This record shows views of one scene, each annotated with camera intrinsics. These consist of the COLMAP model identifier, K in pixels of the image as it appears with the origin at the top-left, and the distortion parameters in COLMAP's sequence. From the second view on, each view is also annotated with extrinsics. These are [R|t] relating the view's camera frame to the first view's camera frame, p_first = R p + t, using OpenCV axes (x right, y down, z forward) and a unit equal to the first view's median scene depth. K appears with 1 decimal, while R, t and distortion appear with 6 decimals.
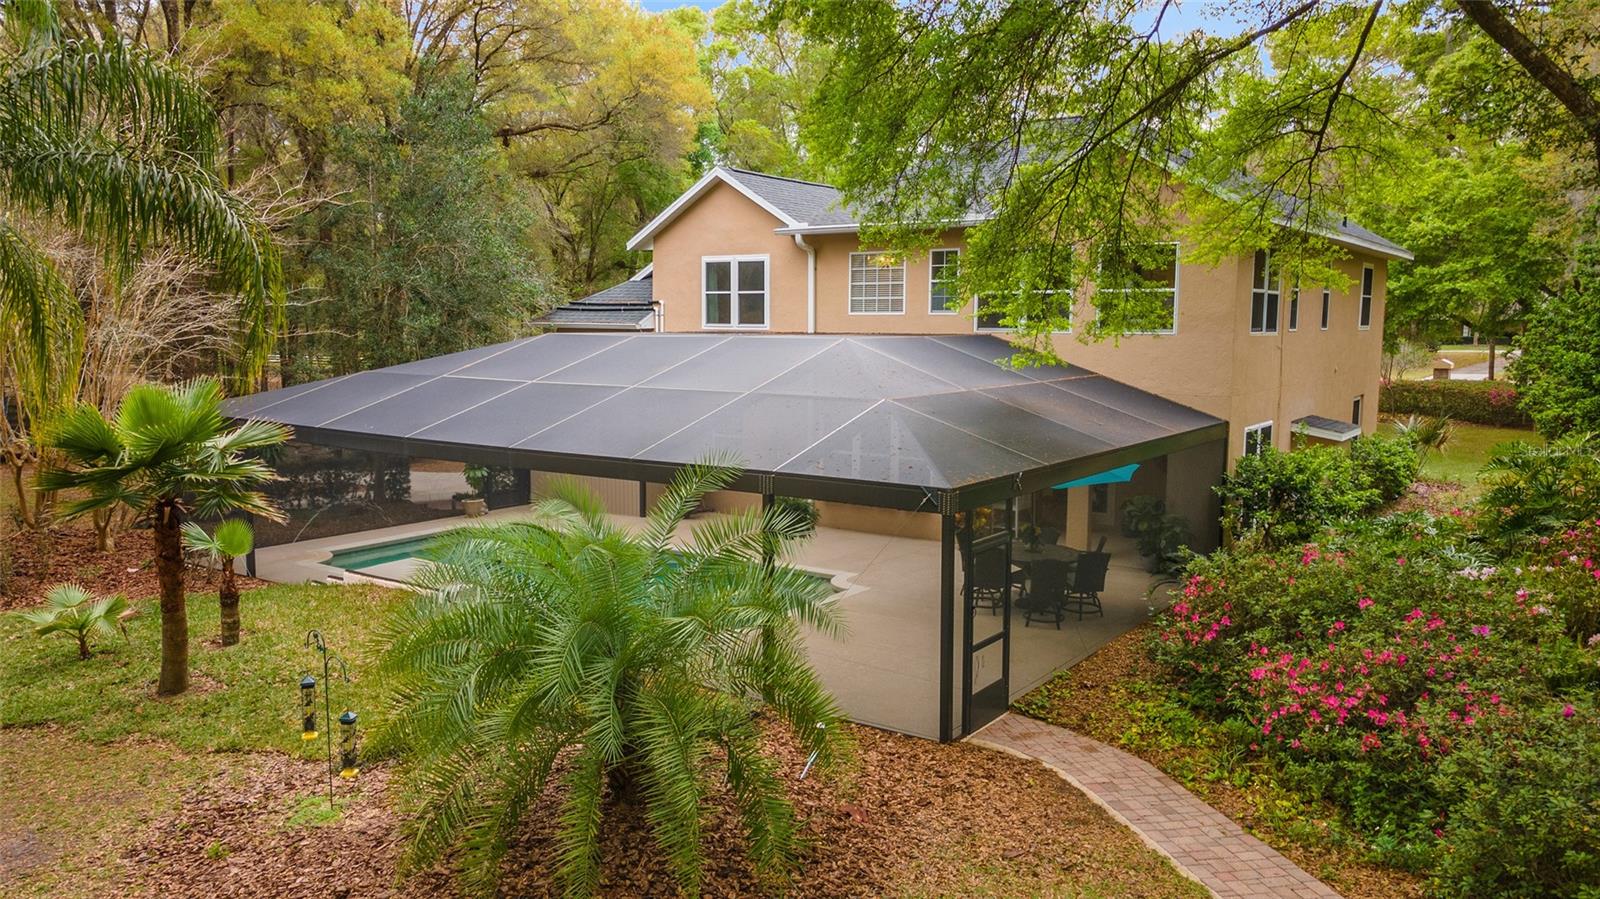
lens RADIAL K [[1144.4, 0, 800.0], [0, 1144.4, 449.5], [0, 0, 1]] dist [0.039675, 0.000973]
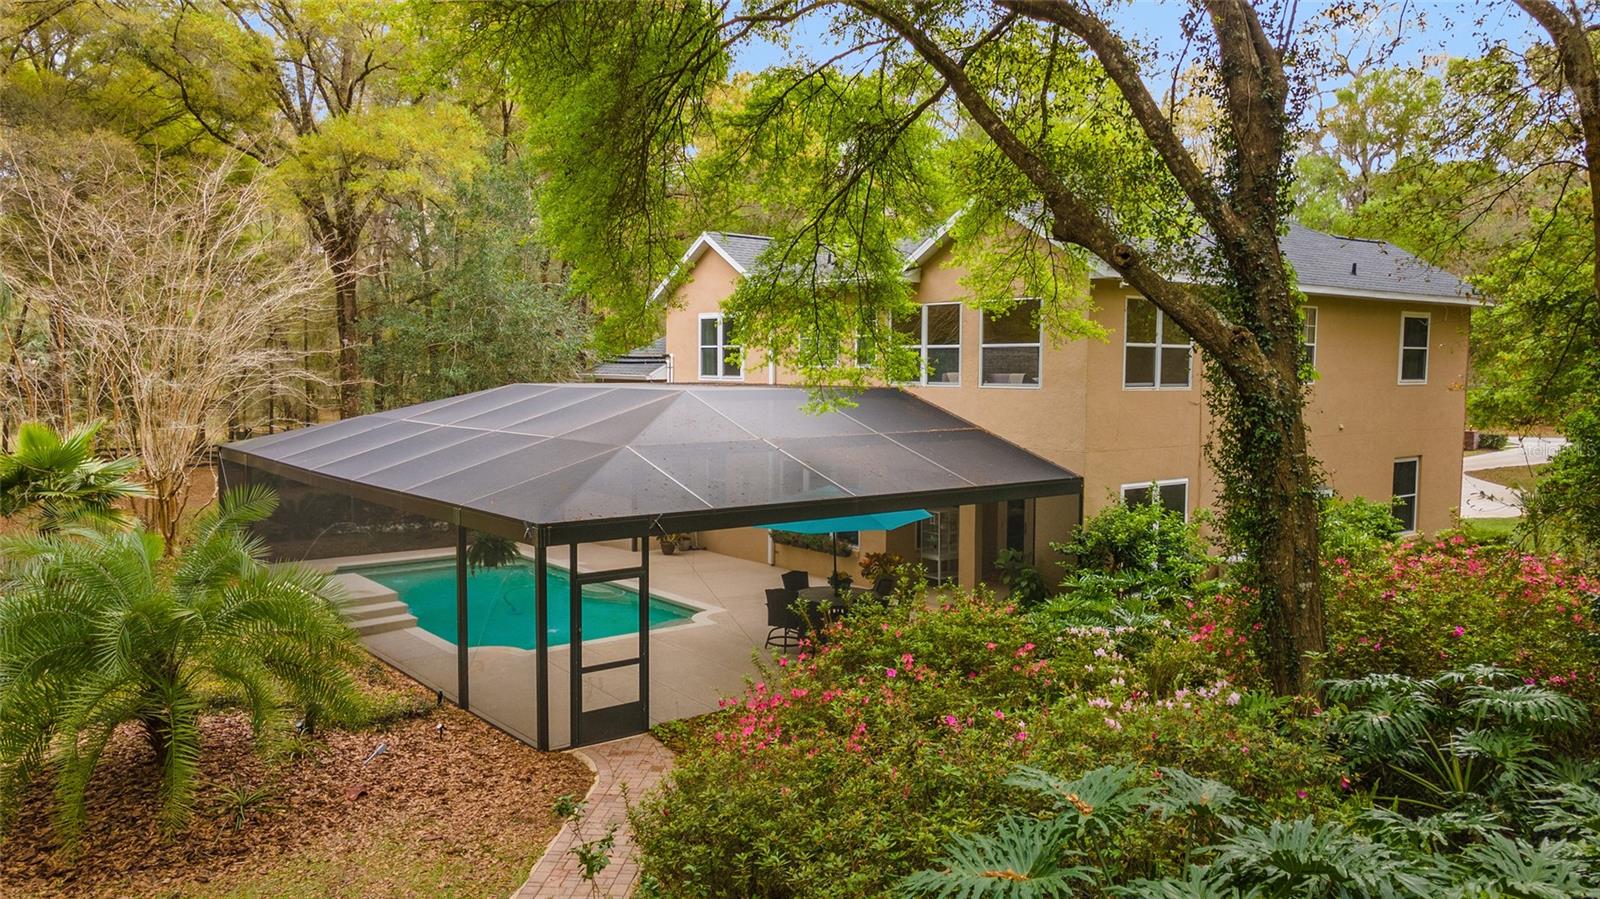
lens RADIAL K [[1144.4, 0, 800.0], [0, 1144.4, 449.5], [0, 0, 1]] dist [0.039675, 0.000973]
pose [[0.960340, 0.021956, -0.277965, 0.321676], [-0.033811, 0.998708, -0.037929, -0.002139], [0.276773, 0.045823, 0.959842, -0.009384]]
